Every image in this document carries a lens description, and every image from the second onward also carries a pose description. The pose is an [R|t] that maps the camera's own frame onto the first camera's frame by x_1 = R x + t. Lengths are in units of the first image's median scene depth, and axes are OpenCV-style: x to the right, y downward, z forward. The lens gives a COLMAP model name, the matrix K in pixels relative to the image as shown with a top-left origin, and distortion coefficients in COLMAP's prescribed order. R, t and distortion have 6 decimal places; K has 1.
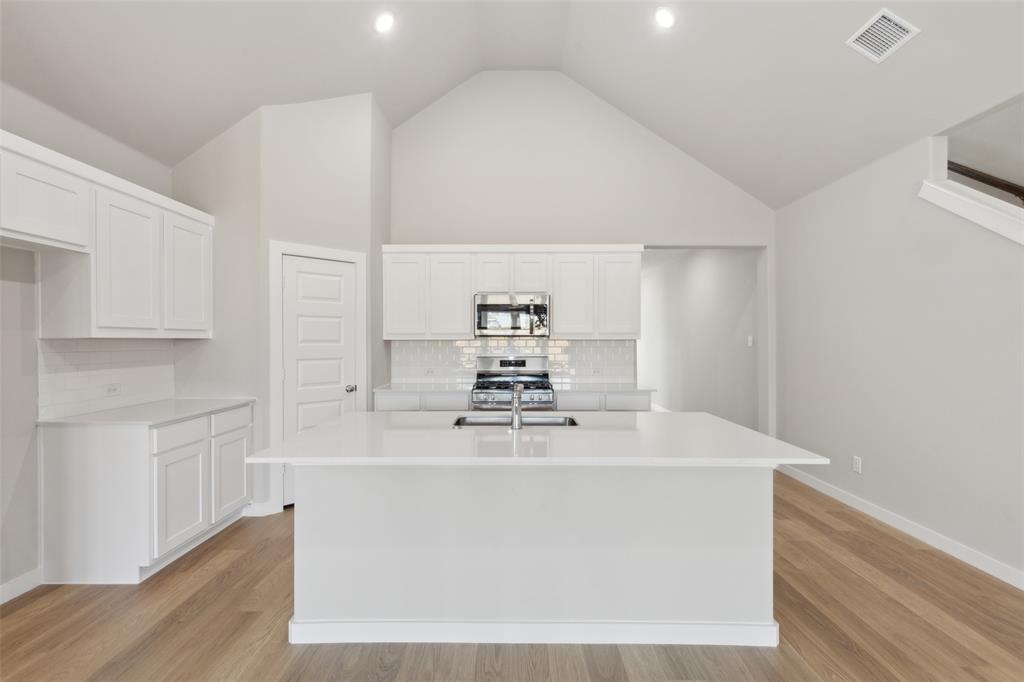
lens RADIAL K [[459.4, 0, 508.3], [0, 459.4, 342.8], [0, 0, 1]] dist [0.005756, -0.000143]
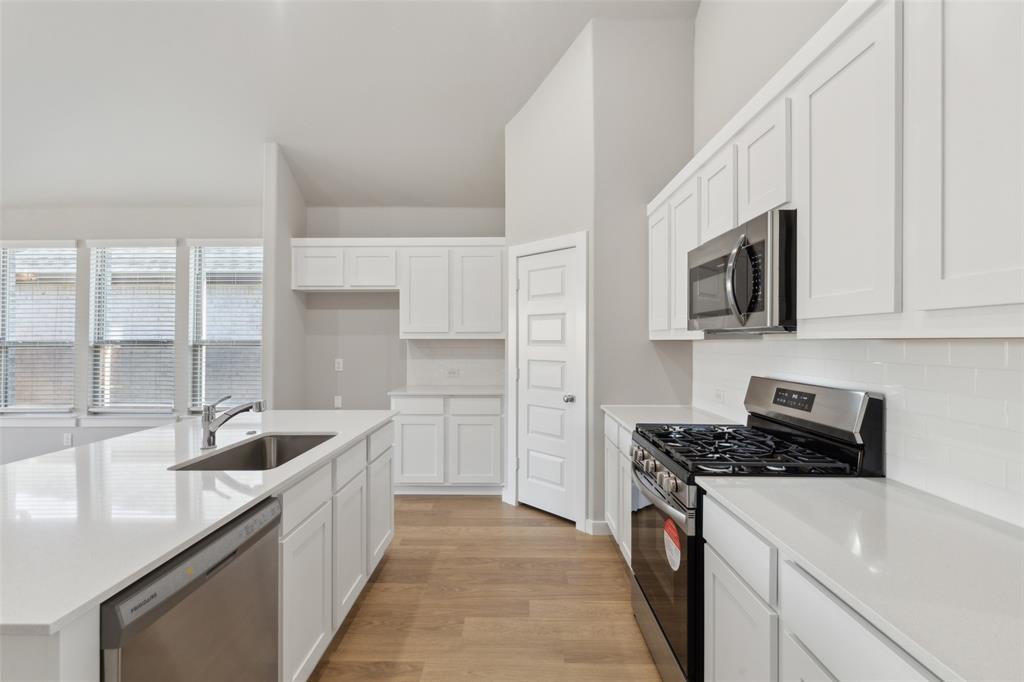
lens RADIAL K [[459.4, 0, 504.4], [0, 459.4, 338.6], [0, 0, 1]] dist [0.005756, -0.000143]
pose [[-0.006186, 0.000079, -0.999981, 0.495728], [-0.002875, 0.999996, 0.000097, -0.008635], [0.999977, 0.002876, -0.006186, 0.895274]]
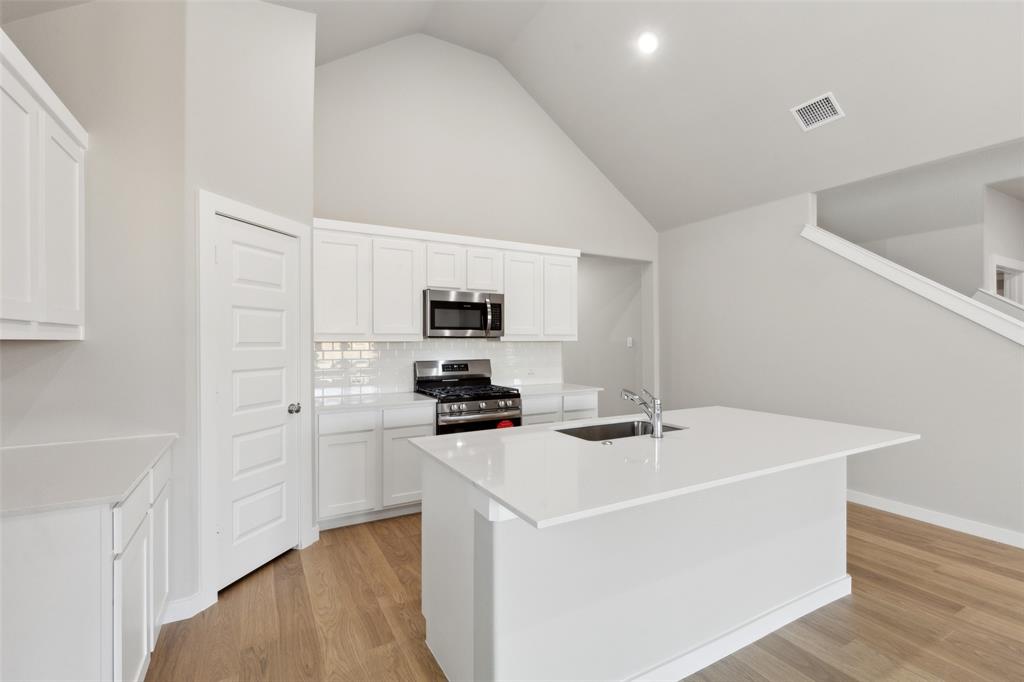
lens RADIAL K [[459.4, 0, 508.4], [0, 459.4, 341.4], [0, 0, 1]] dist [0.005756, -0.000143]
pose [[0.869128, -0.001278, 0.494585, -0.413674], [0.003385, 0.999989, -0.003366, -0.003568], [-0.494575, 0.004599, 0.869123, 0.195432]]
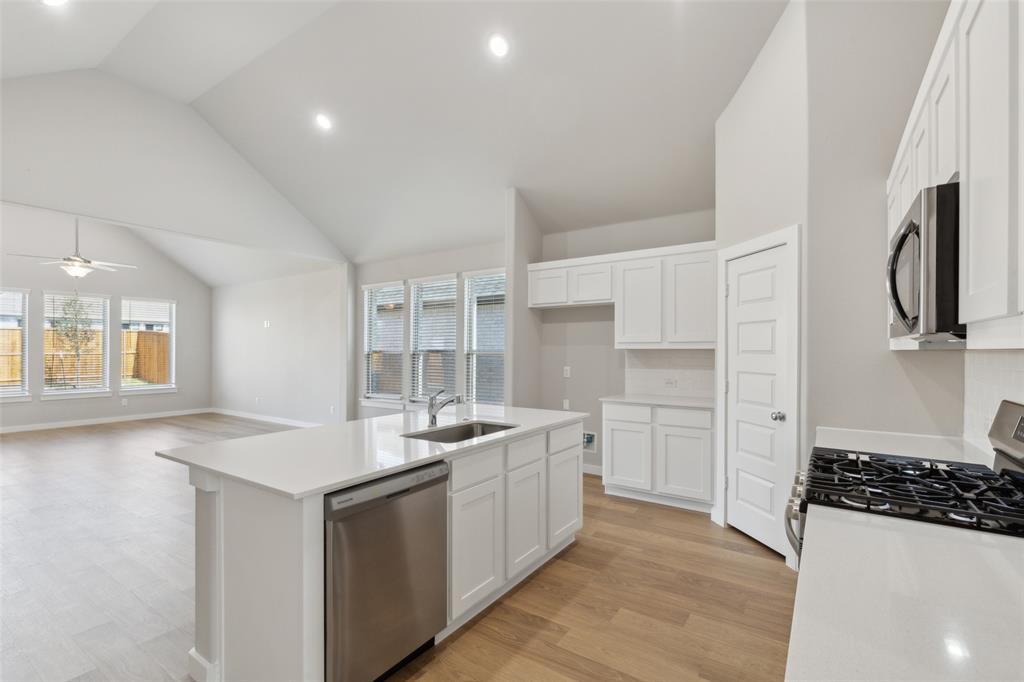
lens RADIAL K [[459.4, 0, 506.2], [0, 459.4, 350.9], [0, 0, 1]] dist [0.005756, -0.000143]
pose [[-0.557921, 0.004059, -0.829884, 0.518446], [-0.002219, 0.999977, 0.006383, -0.008885], [0.829891, 0.005403, -0.557900, 1.057057]]
